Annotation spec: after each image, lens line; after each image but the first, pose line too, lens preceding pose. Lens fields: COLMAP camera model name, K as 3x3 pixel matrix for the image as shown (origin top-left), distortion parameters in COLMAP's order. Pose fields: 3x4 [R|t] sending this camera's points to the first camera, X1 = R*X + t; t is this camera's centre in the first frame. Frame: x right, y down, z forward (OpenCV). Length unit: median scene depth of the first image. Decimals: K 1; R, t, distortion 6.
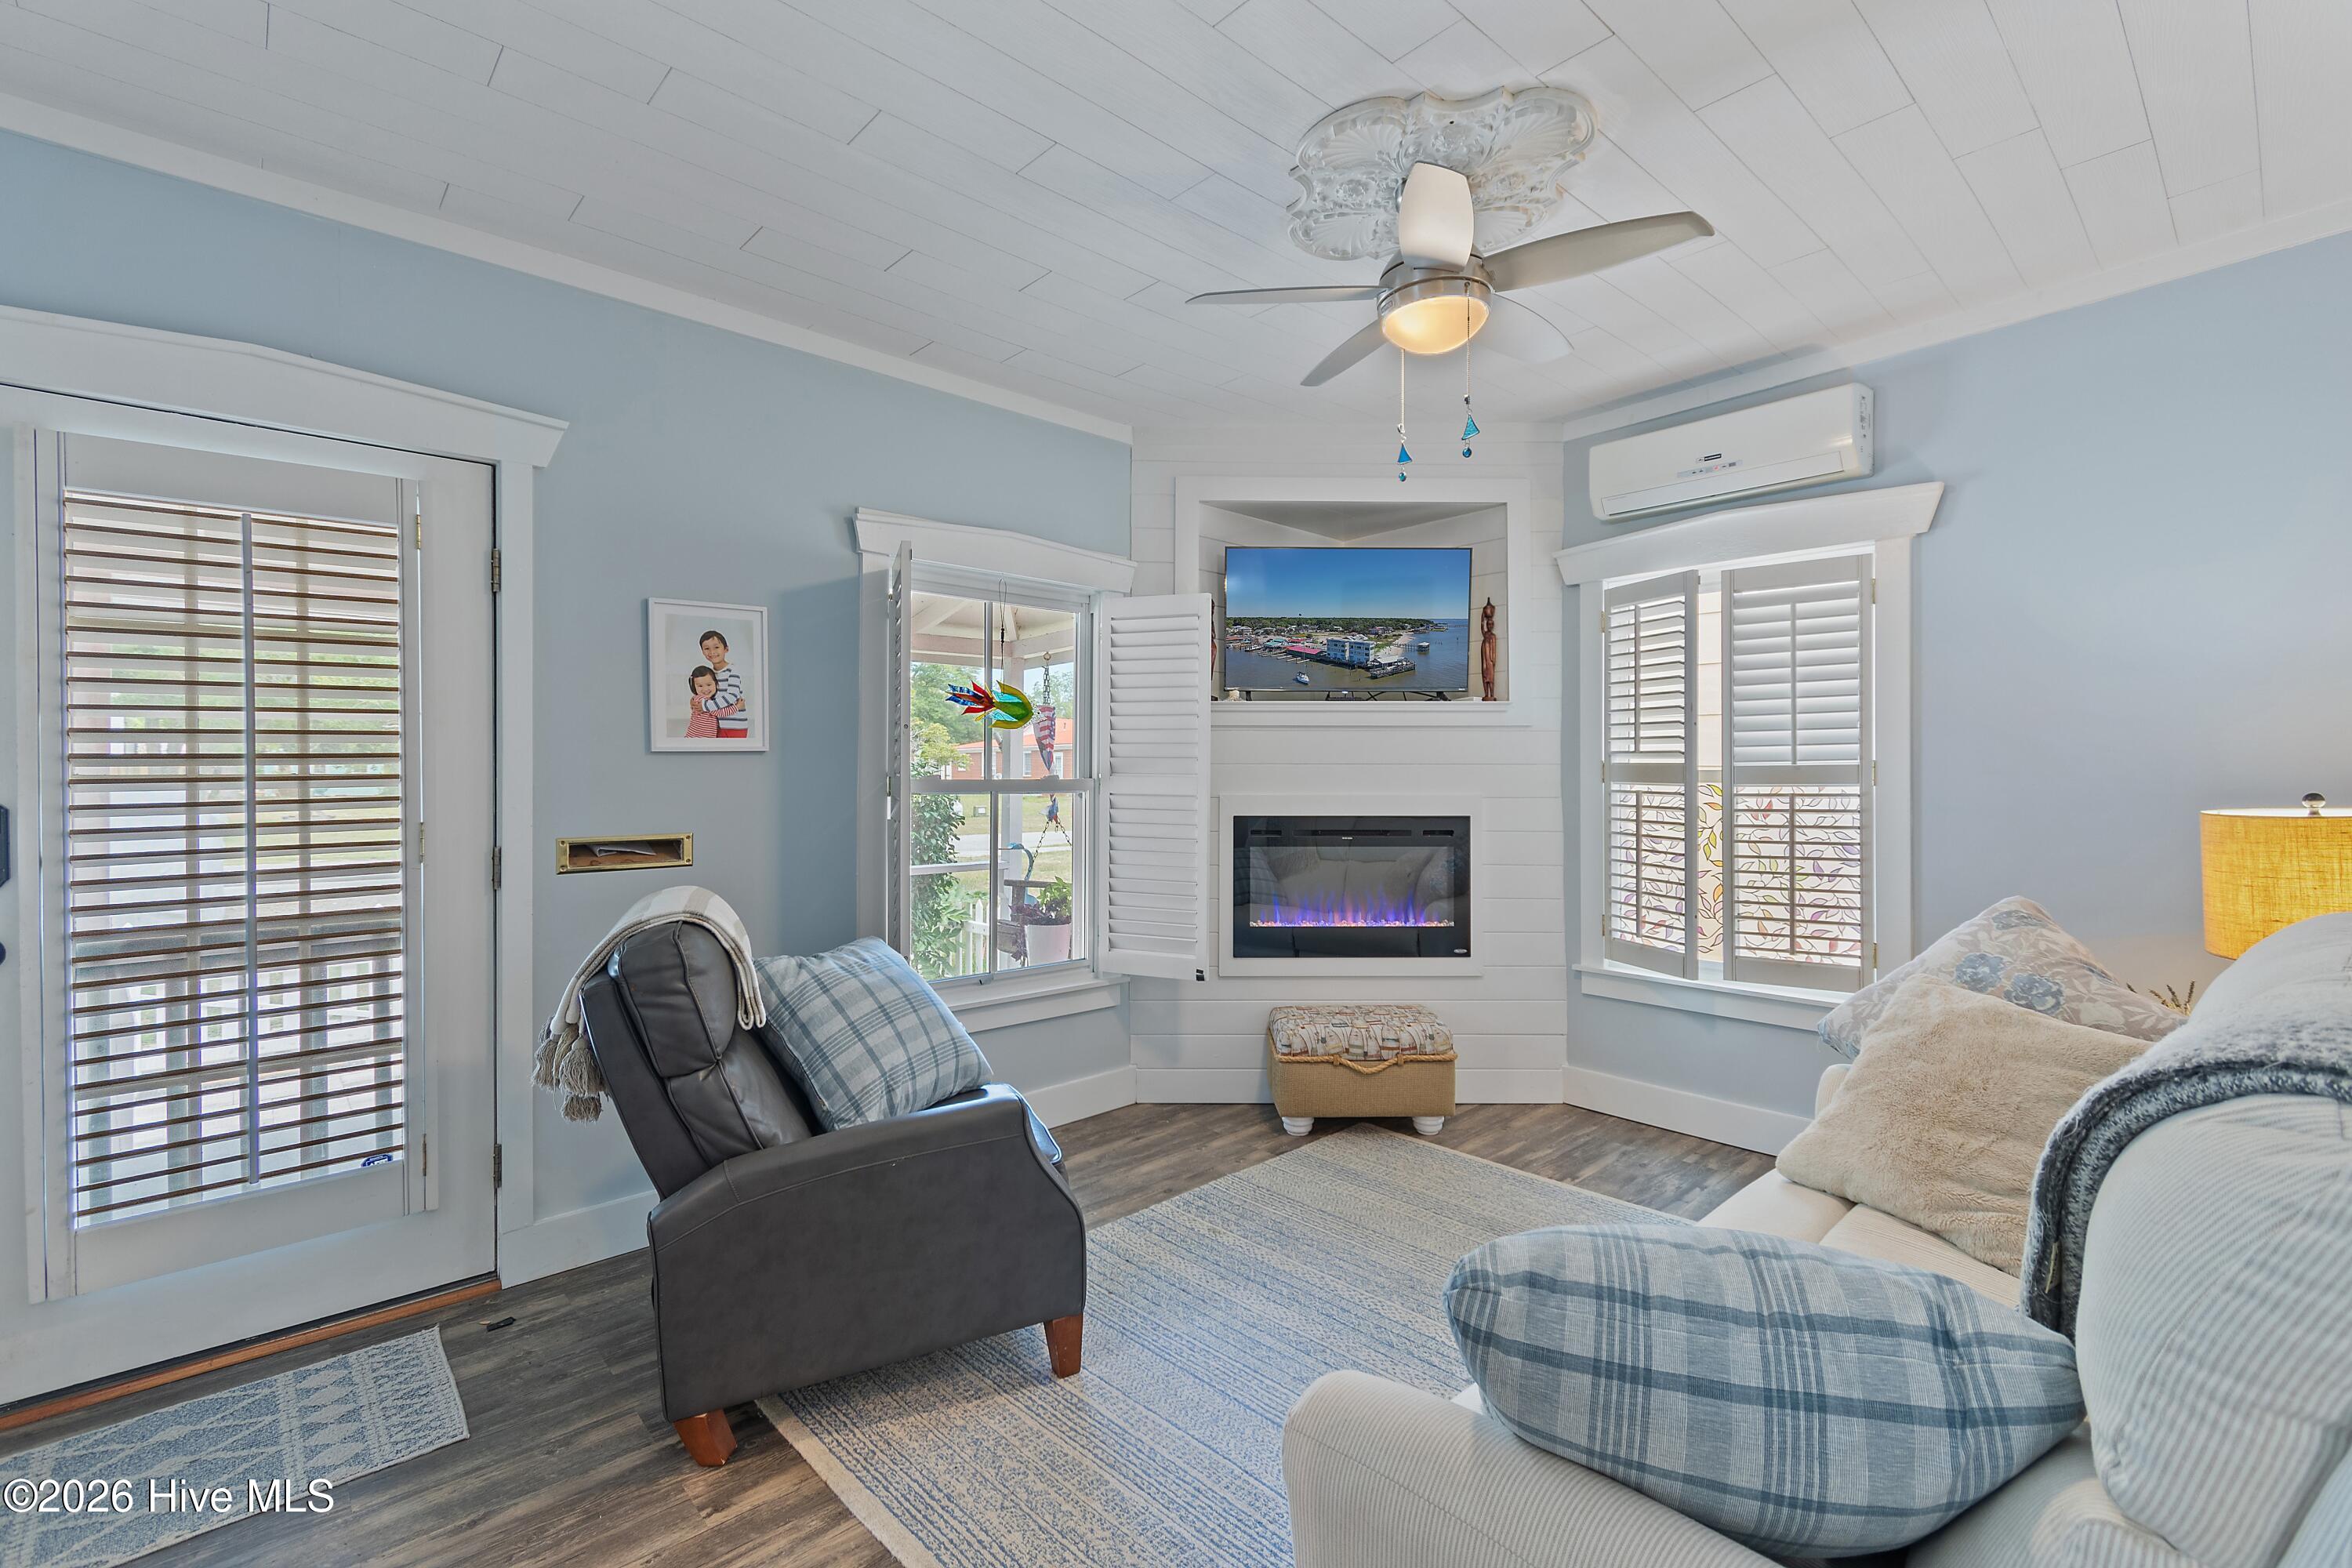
lens RADIAL K [[1050.9, 0, 1174.7], [0, 1050.9, 766.4], [0, 0, 1]] dist [0.000977, -0.000248]
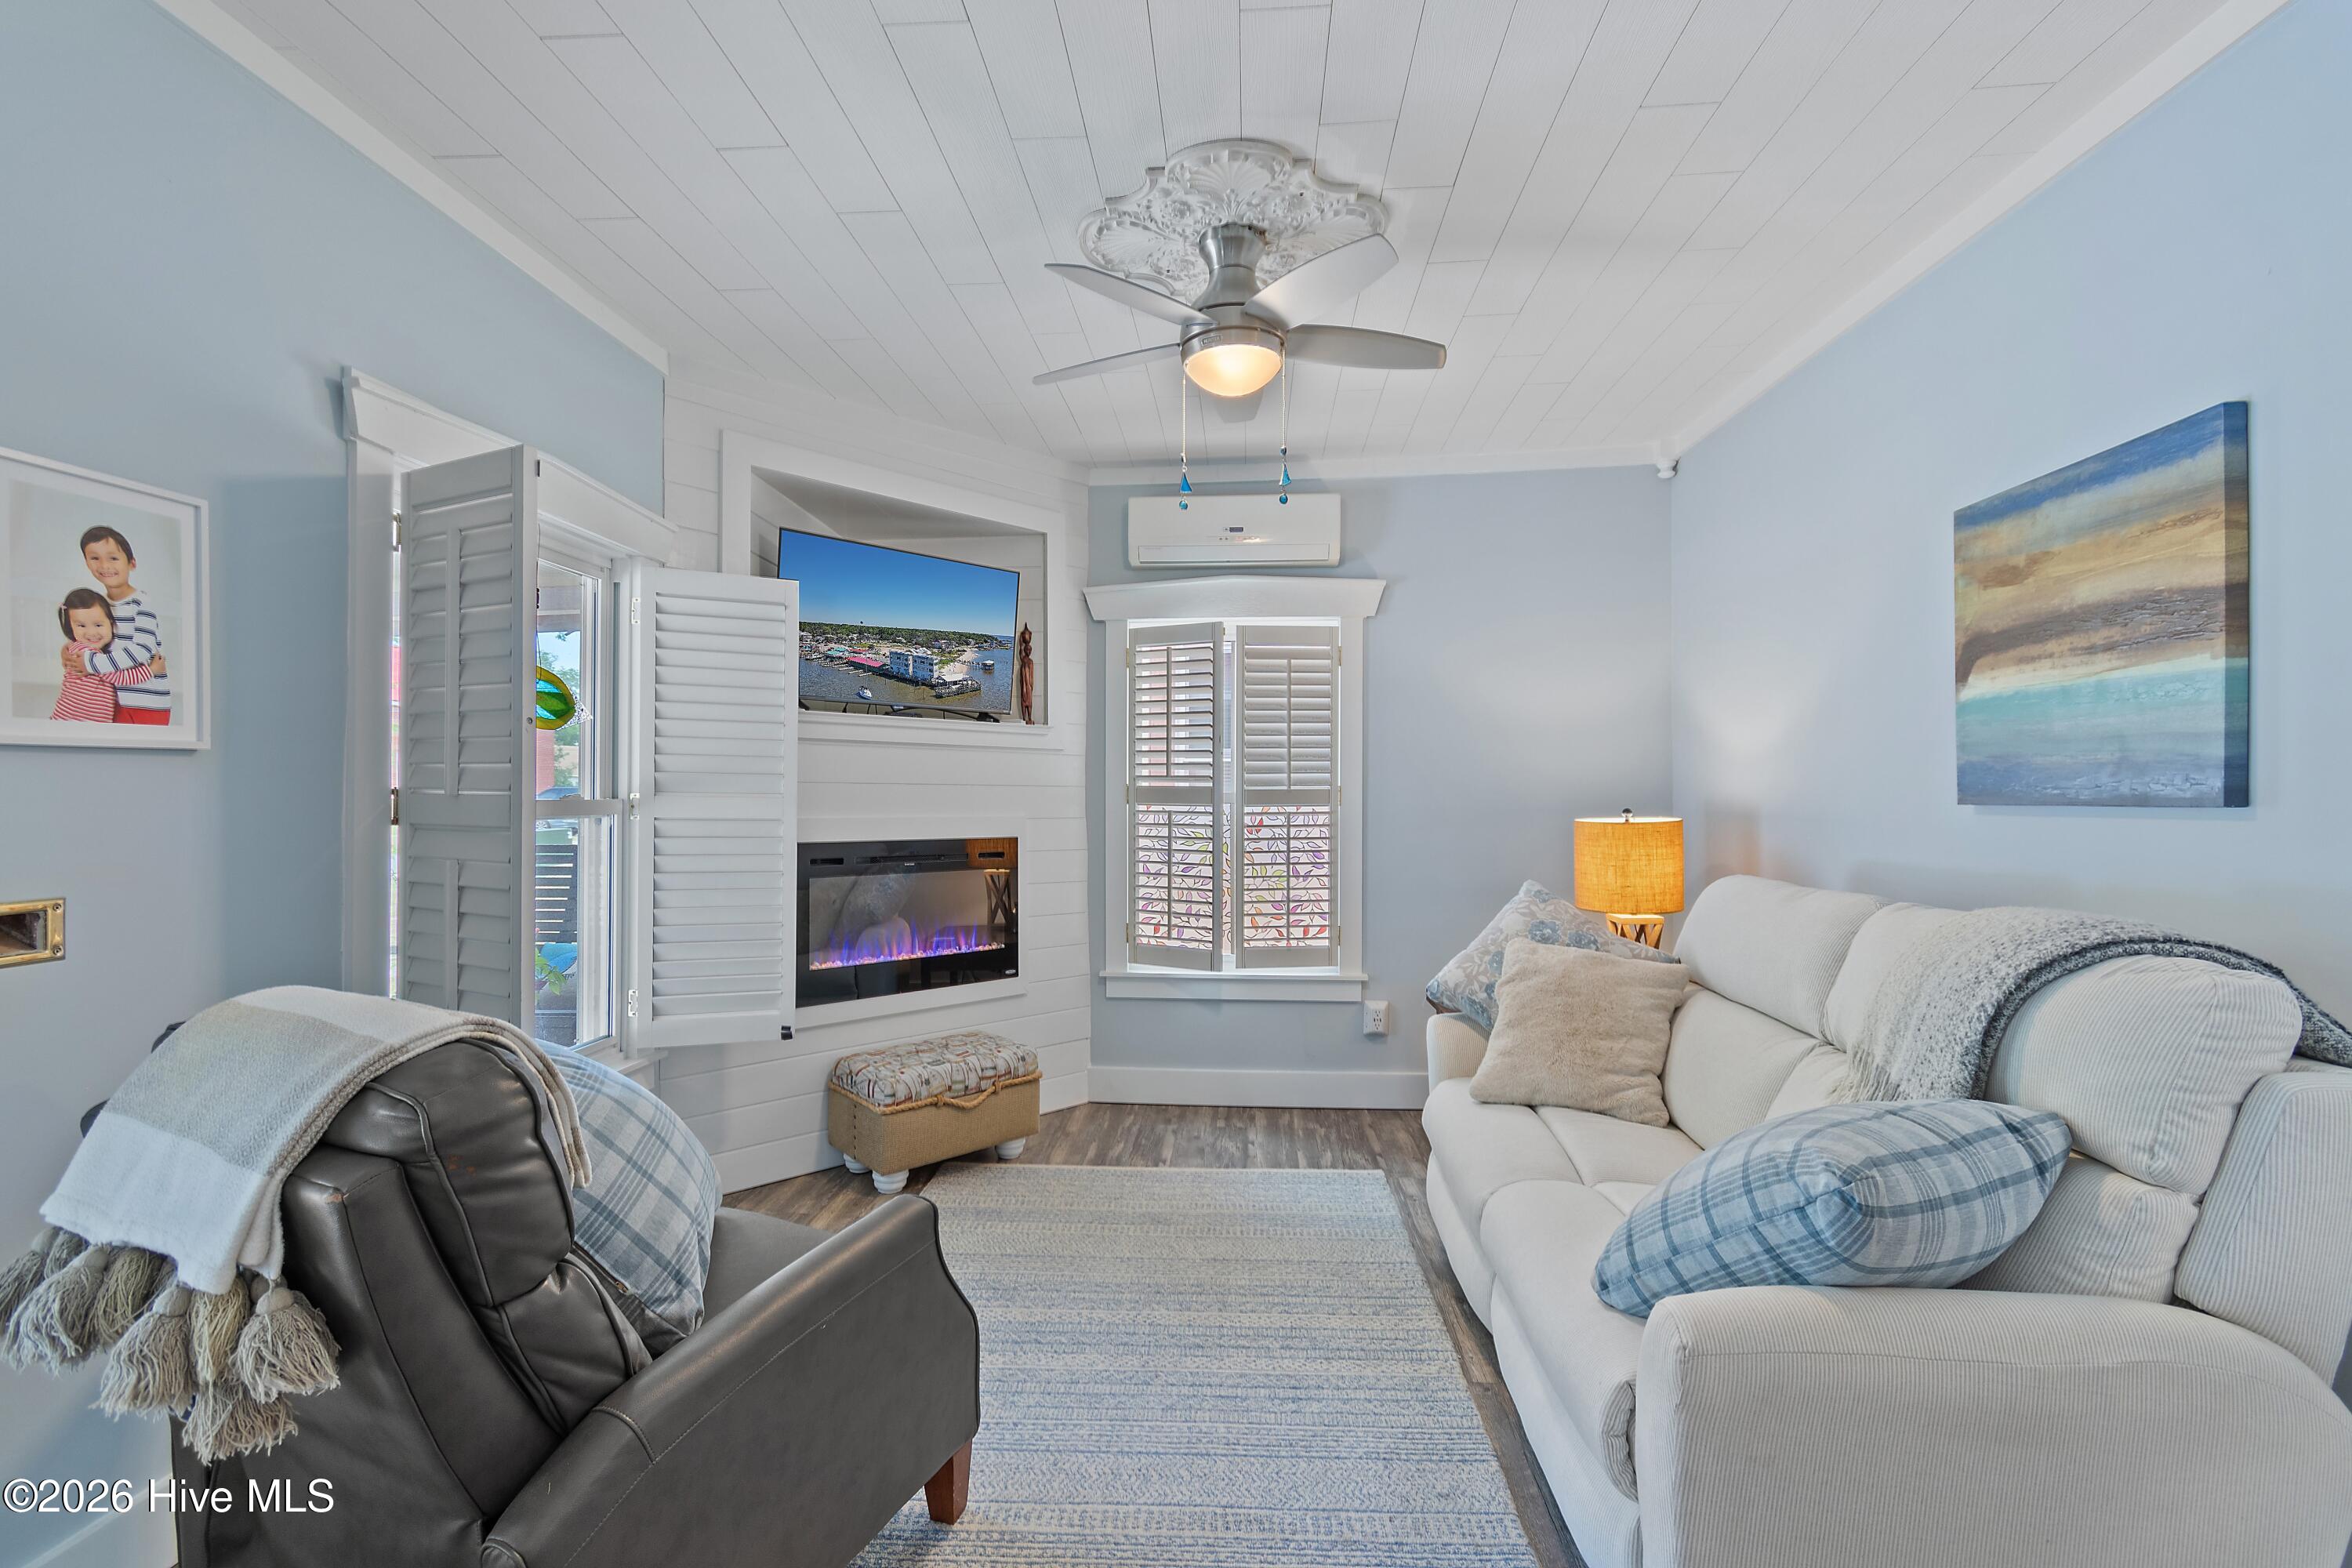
lens RADIAL K [[1058.8, 0, 1177.6], [0, 1058.8, 797.5], [0, 0, 1]] dist [0.001558, -0.000103]
pose [[0.717749, 0.003007, 0.696295, -0.358042], [-0.007959, 0.999961, 0.003885, 0.004521], [-0.696256, -0.008330, 0.717745, 0.181288]]
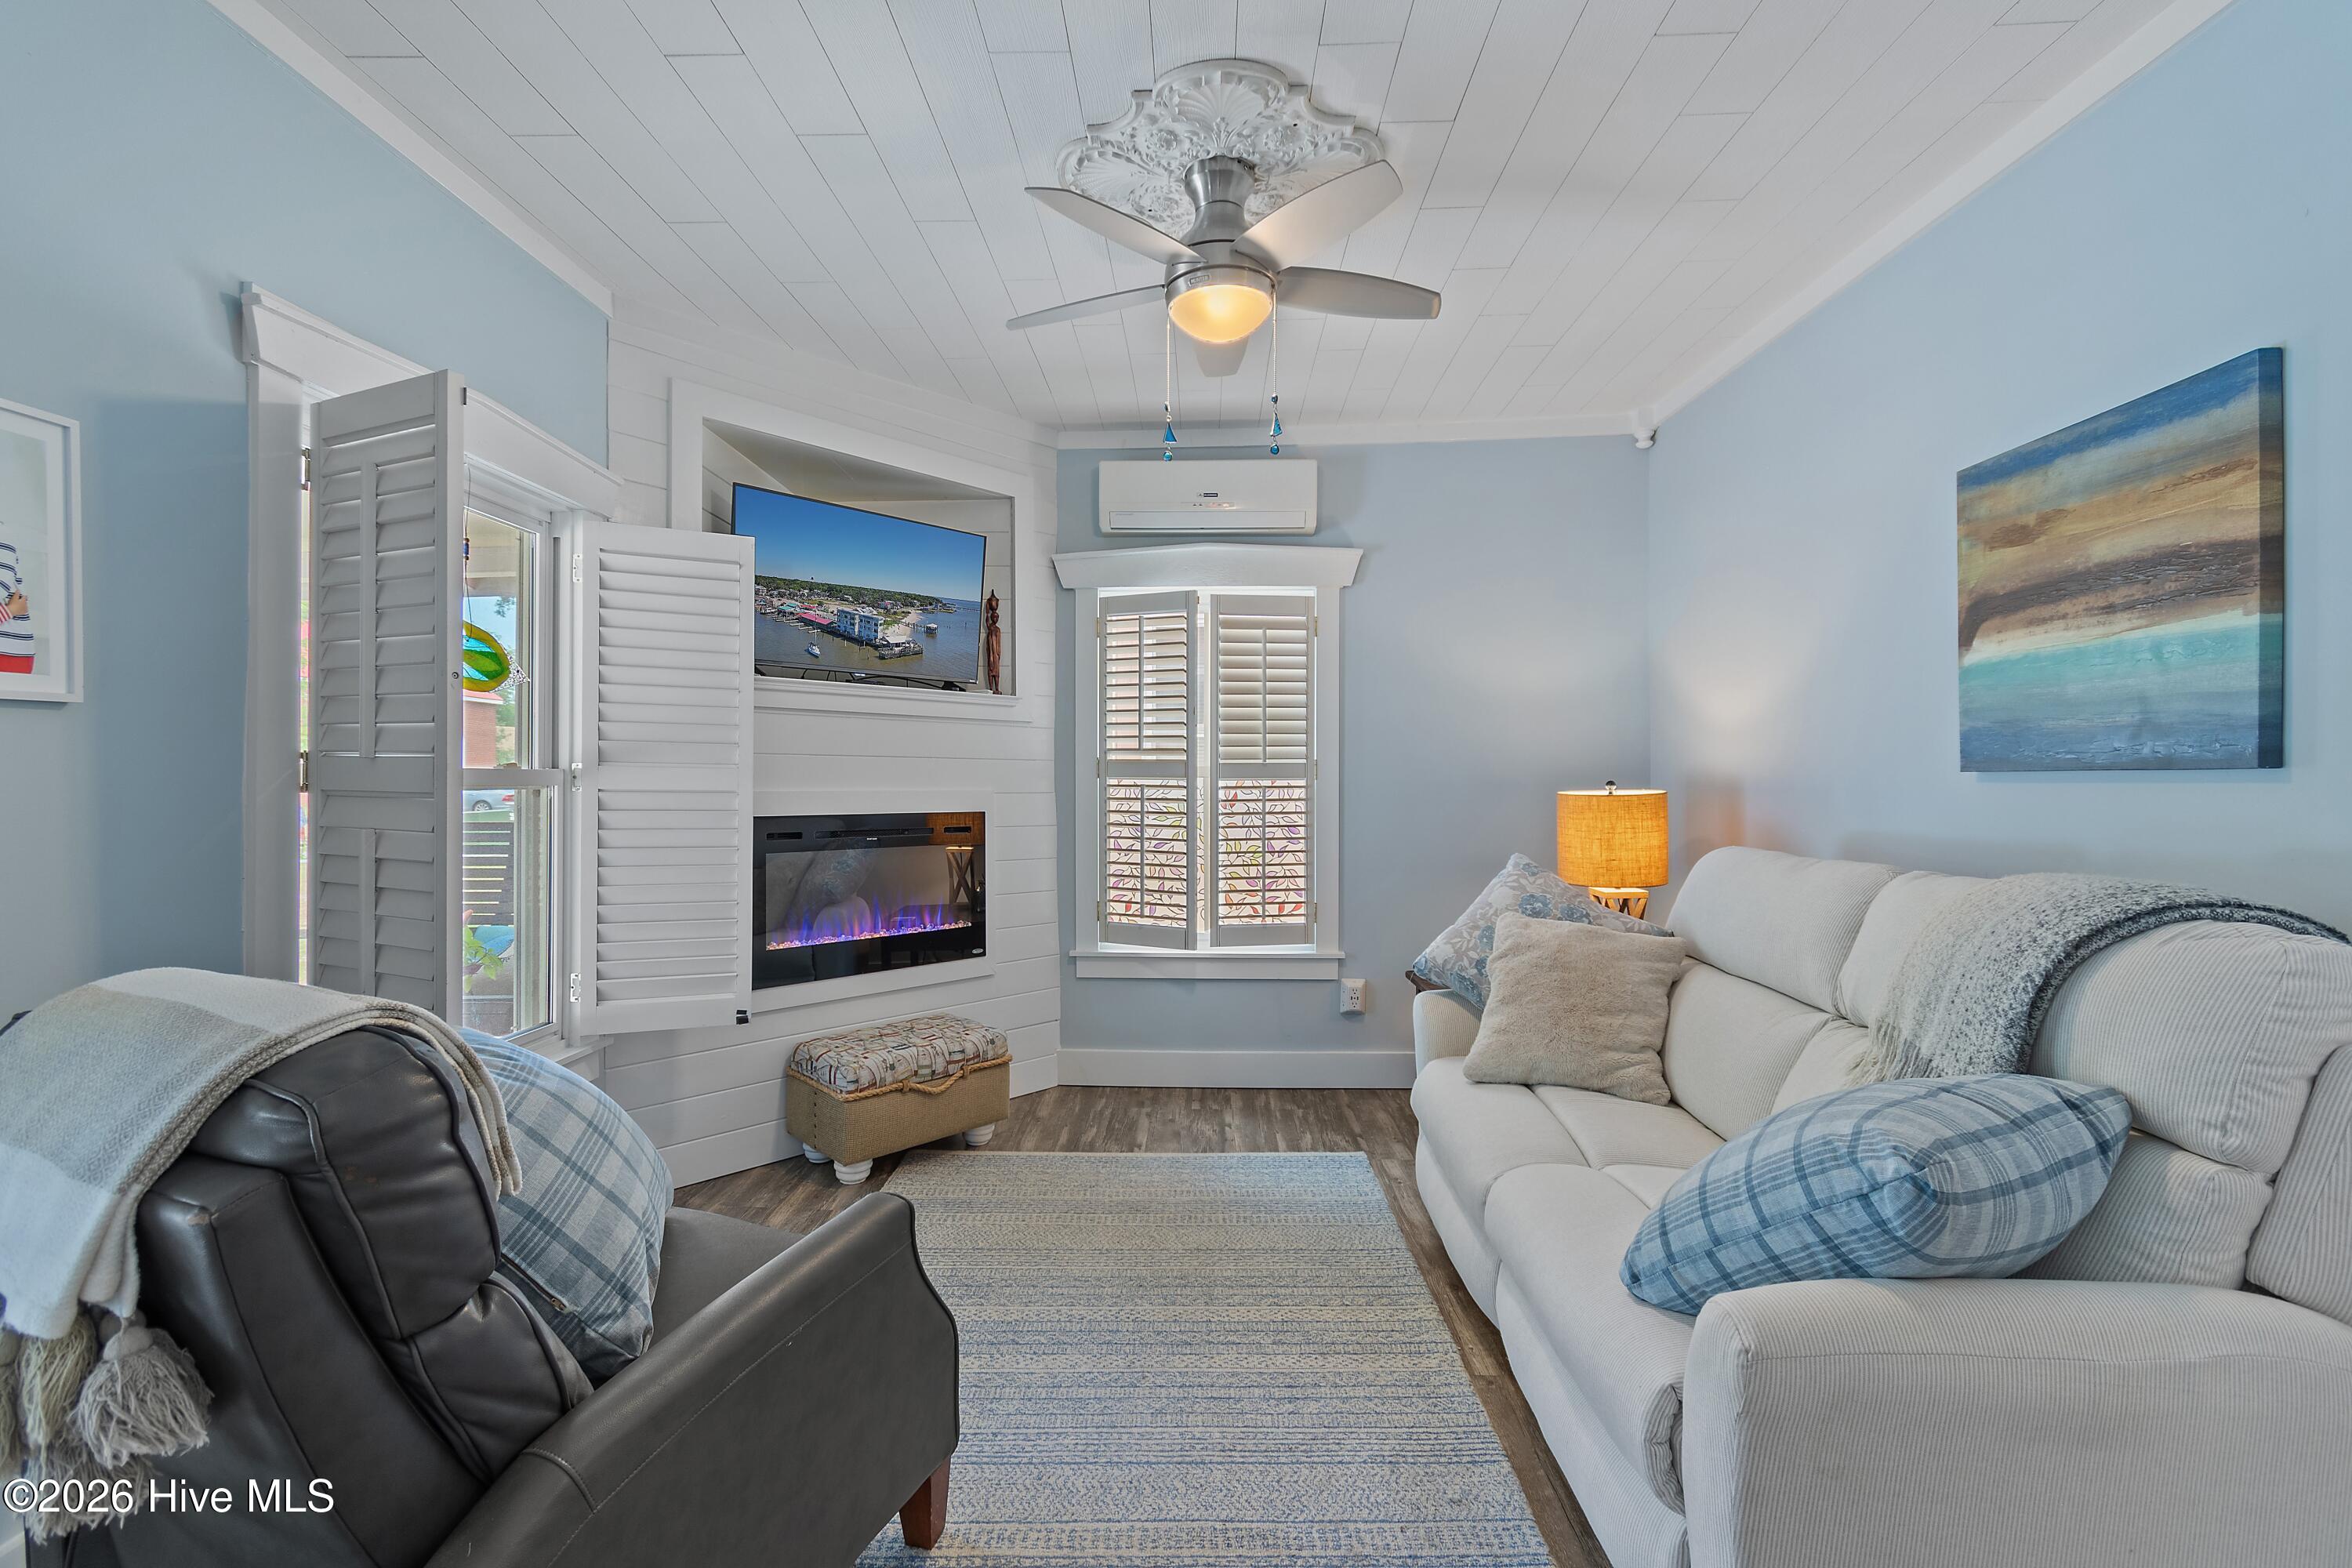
lens RADIAL K [[1049.8, 0, 1176.0], [0, 1049.8, 784.0], [0, 0, 1]] dist [0.001353, -0.000580]
pose [[0.688270, 0.000100, 0.725455, -0.341127], [-0.007588, 0.999946, 0.007062, 0.014935], [-0.725415, -0.010365, 0.688234, 0.226185]]
